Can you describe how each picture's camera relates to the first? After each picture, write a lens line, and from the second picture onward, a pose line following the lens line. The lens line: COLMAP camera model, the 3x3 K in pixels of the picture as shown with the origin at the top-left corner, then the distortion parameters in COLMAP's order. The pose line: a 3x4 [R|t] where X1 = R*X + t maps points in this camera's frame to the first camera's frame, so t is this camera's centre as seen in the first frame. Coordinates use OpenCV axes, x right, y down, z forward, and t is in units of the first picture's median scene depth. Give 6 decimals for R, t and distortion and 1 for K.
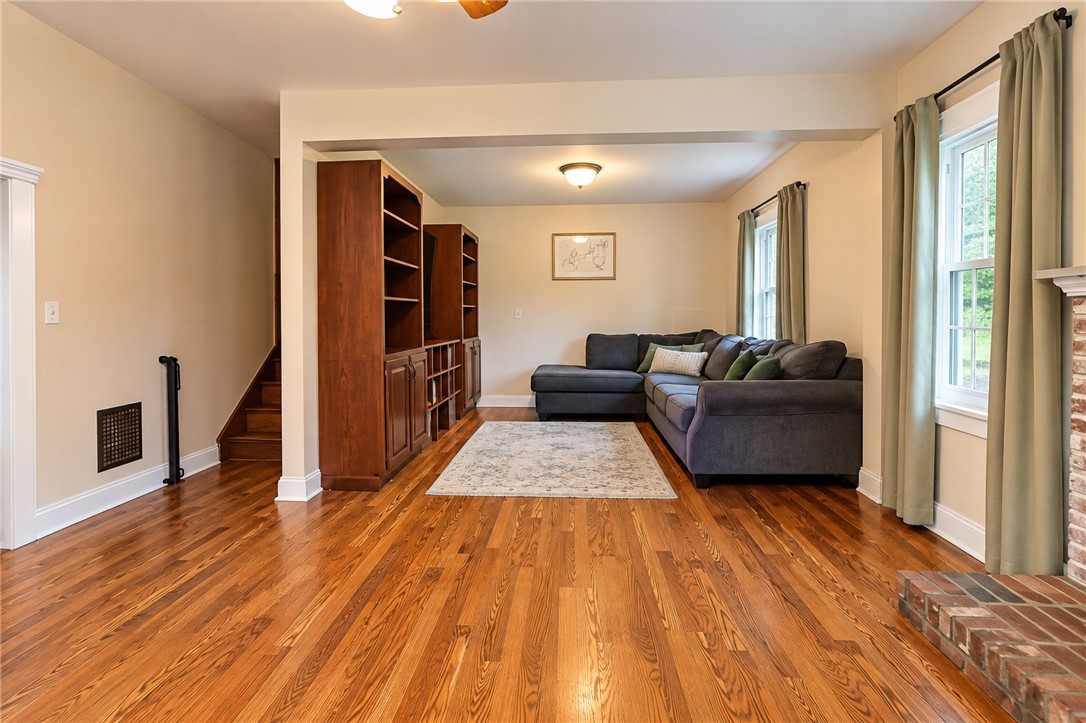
lens RADIAL K [[500.6, 0, 541.4], [0, 500.6, 323.4], [0, 0, 1]] dist [-0.012886, -0.000006]
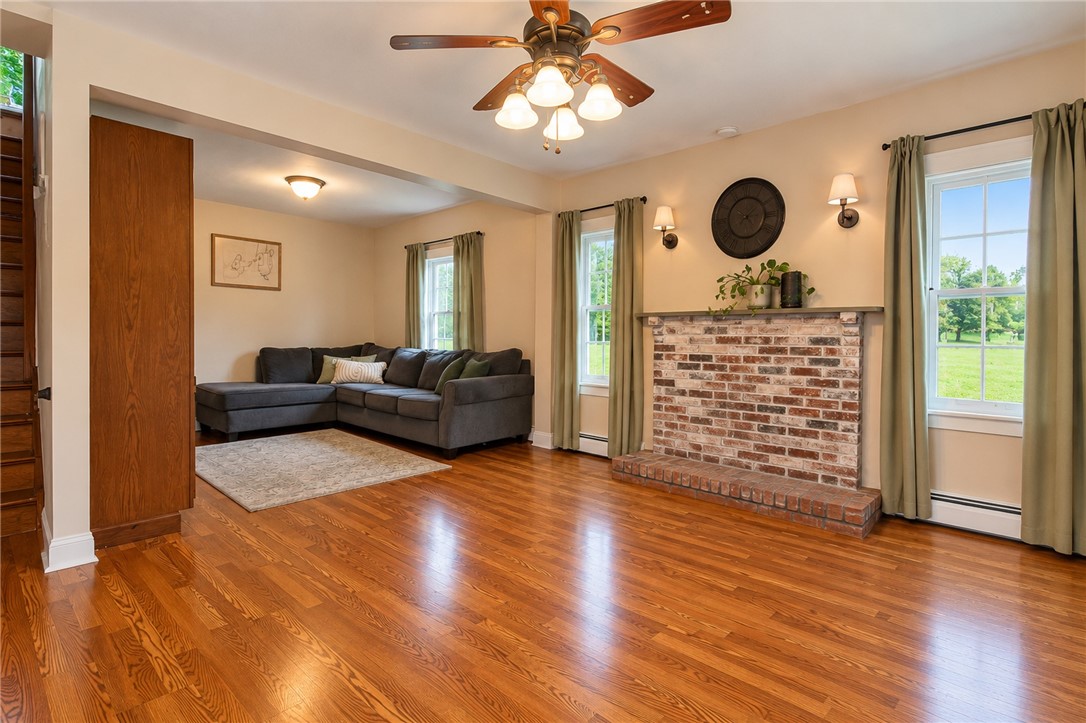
lens RADIAL K [[514.7, 0, 543.0], [0, 514.7, 361.5], [0, 0, 1]] dist [0.000220, 0.000009]
pose [[0.619184, -0.024609, 0.784860, -0.443314], [-0.005401, 0.999352, 0.035595, 0.014032], [-0.785227, -0.026278, 0.618650, -0.020512]]
